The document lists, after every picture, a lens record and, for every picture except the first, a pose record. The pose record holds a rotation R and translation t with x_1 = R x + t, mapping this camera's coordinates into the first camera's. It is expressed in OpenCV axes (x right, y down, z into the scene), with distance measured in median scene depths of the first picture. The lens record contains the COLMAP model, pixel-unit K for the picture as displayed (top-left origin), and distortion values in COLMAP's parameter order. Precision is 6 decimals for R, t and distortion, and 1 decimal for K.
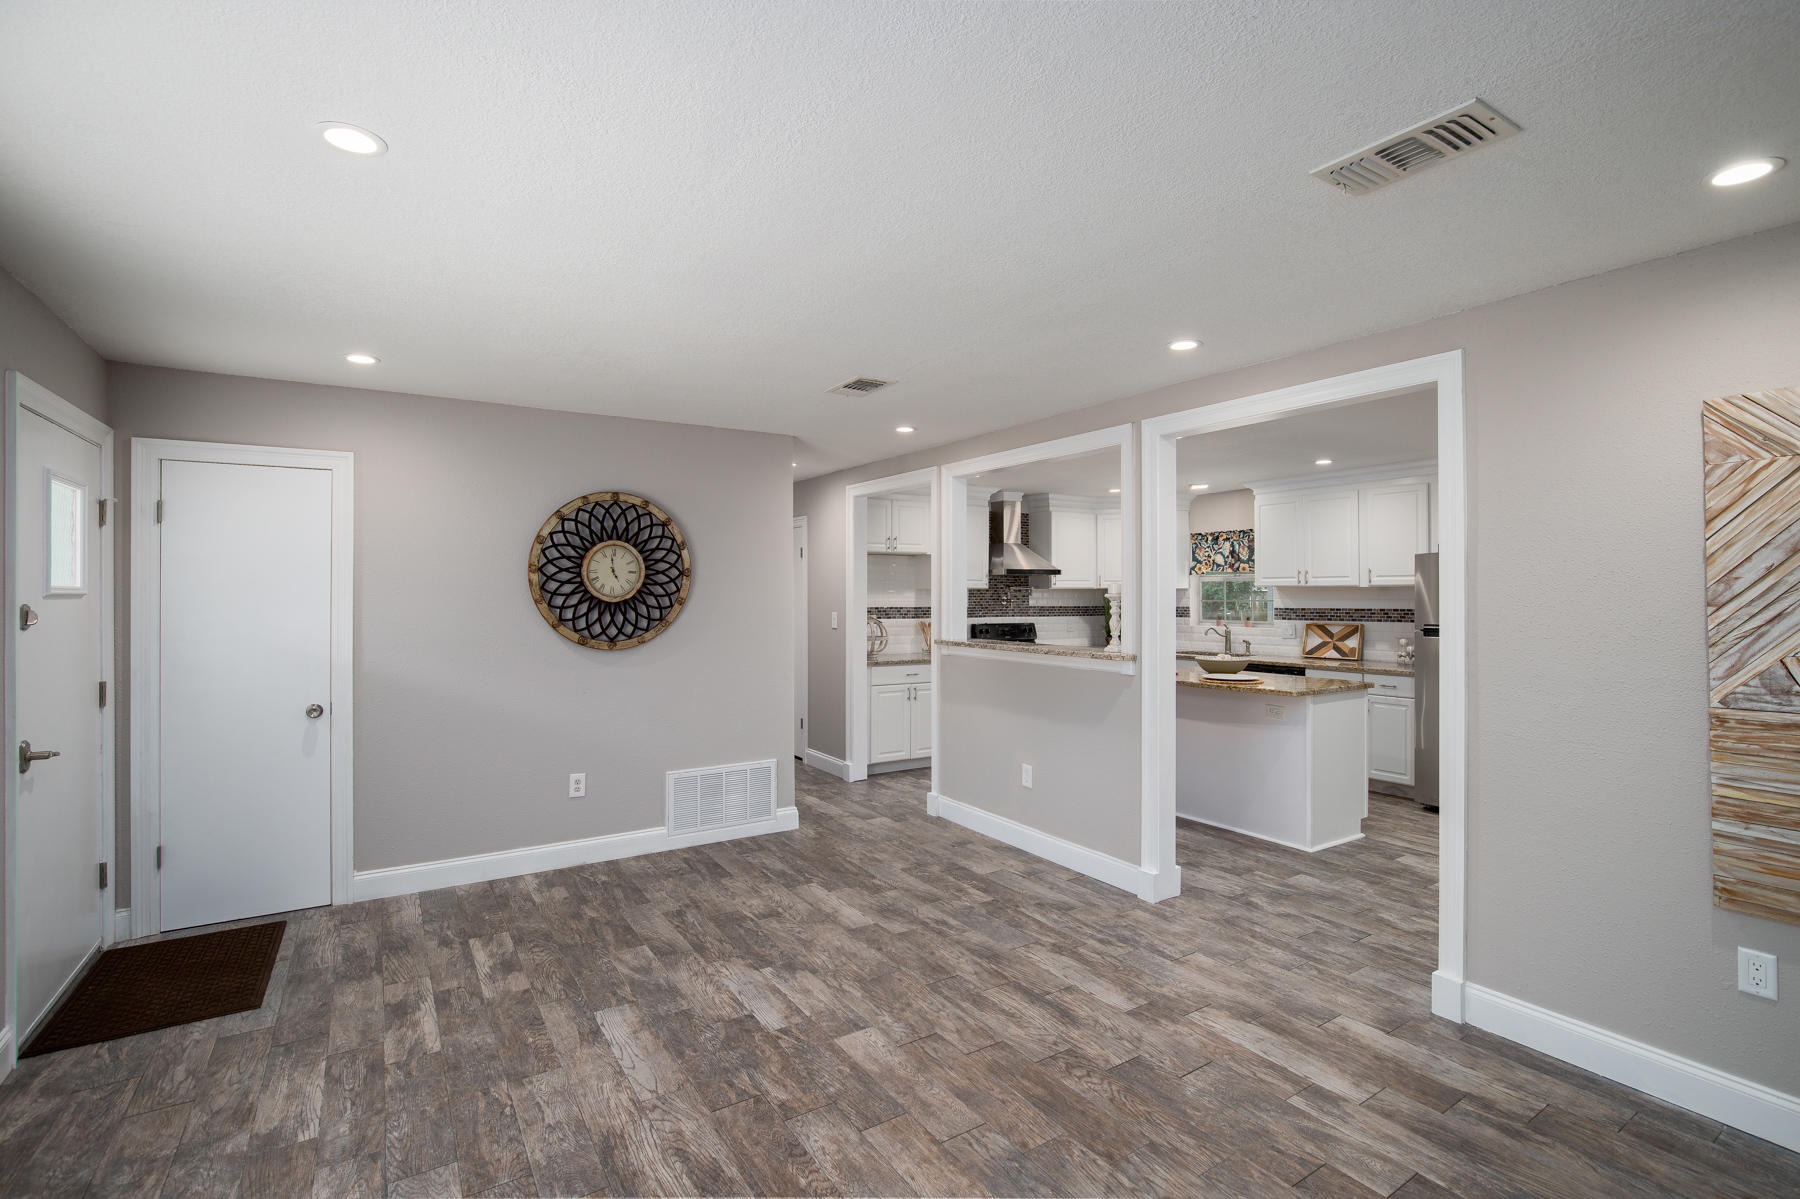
lens RADIAL K [[834.6, 0, 903.3], [0, 834.6, 596.7], [0, 0, 1]] dist [-0.022387, 0.004943]
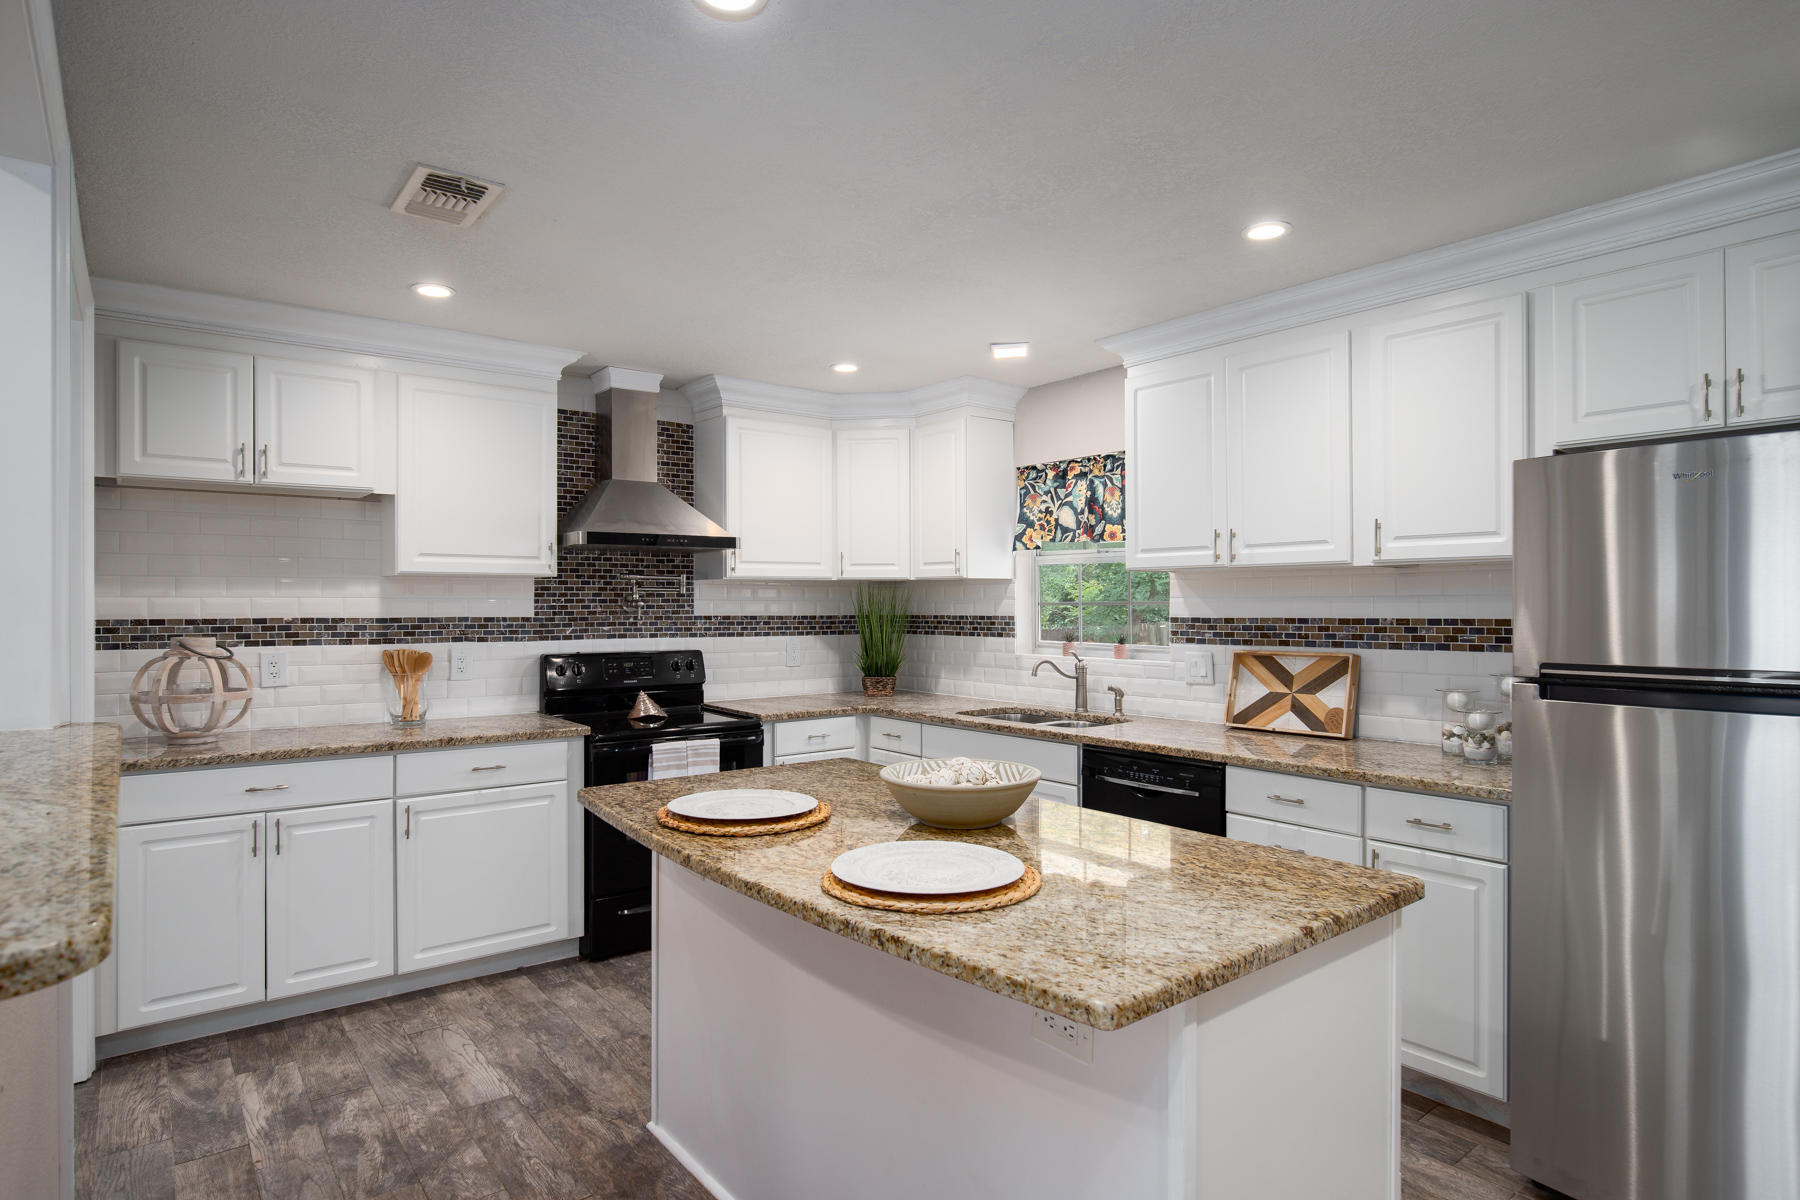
lens RADIAL K [[987.5, 0, 918.2], [0, 987.5, 606.4], [0, 0, 1]] dist [-0.005137, -0.001185]
pose [[0.993779, -0.001028, 0.111362, 0.396126], [0.000861, 0.999998, 0.001548, 0.010285], [-0.111363, -0.001443, 0.993779, 0.756696]]
